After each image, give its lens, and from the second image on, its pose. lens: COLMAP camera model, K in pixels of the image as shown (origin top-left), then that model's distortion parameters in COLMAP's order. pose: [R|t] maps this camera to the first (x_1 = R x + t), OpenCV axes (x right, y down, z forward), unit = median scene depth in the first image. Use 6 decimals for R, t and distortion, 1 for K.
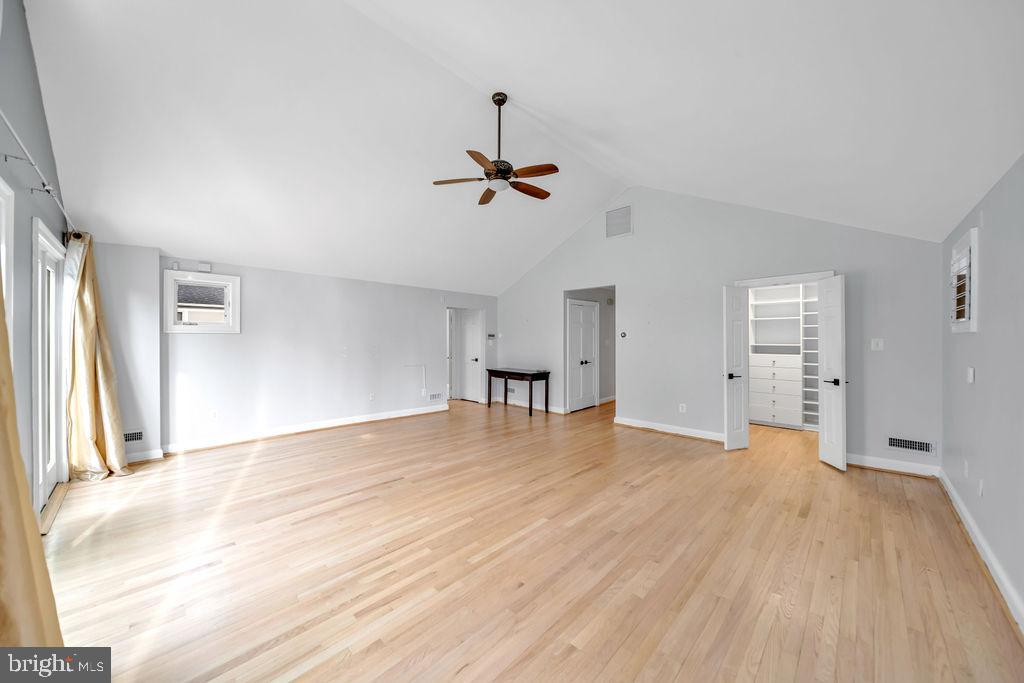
lens RADIAL K [[365.9, 0, 507.5], [0, 365.9, 338.1], [0, 0, 1]] dist [0.001981, 0.000160]
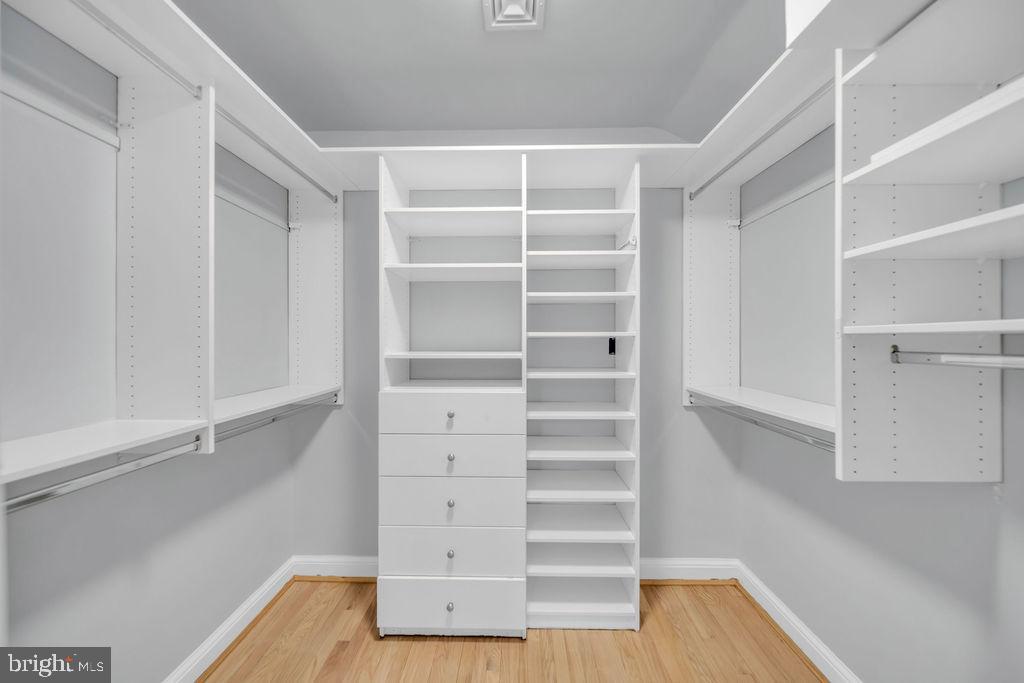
lens RADIAL K [[365.9, 0, 511.5], [0, 365.9, 339.6], [0, 0, 1]] dist [0.001981, 0.000160]
pose [[0.734558, 0.001552, 0.678545, 0.574730], [-0.001911, 0.999998, -0.000219, 0.005758], [-0.678544, -0.001136, 0.734559, 0.769470]]
